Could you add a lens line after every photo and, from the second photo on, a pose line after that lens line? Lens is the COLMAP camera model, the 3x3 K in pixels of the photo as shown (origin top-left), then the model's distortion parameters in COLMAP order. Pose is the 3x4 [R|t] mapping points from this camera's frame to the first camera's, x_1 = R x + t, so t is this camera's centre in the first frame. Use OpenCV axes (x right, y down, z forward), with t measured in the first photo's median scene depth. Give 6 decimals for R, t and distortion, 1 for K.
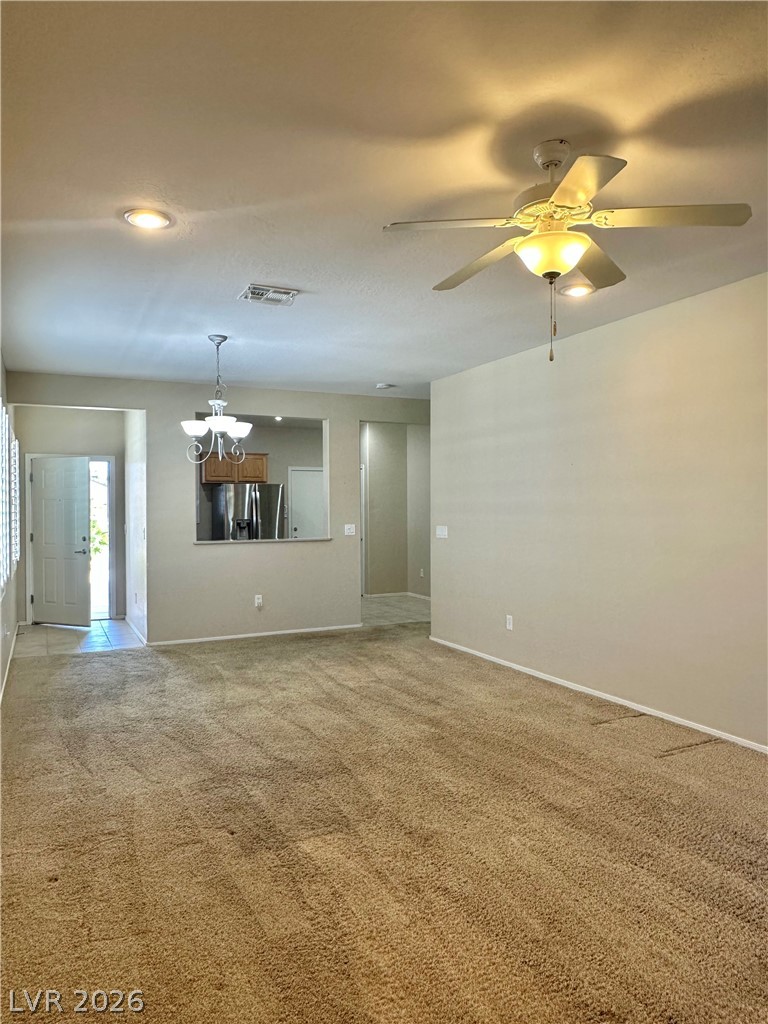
lens RADIAL K [[693.8, 0, 383.2], [0, 693.8, 506.7], [0, 0, 1]] dist [0.003132, -0.001810]
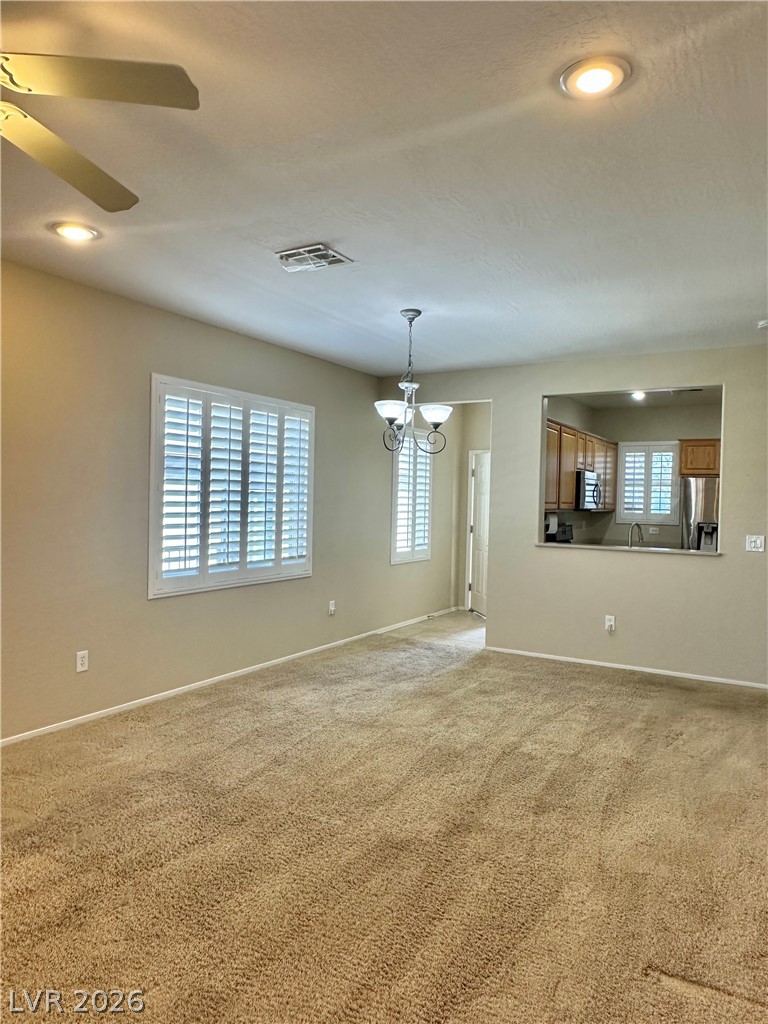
lens RADIAL K [[693.8, 0, 378.9], [0, 693.8, 516.0], [0, 0, 1]] dist [0.003132, -0.001810]
pose [[0.530361, 0.037392, -0.846947, 0.535587], [-0.021292, 0.999299, 0.030786, -0.010268], [0.847504, 0.001706, 0.530786, 0.522859]]
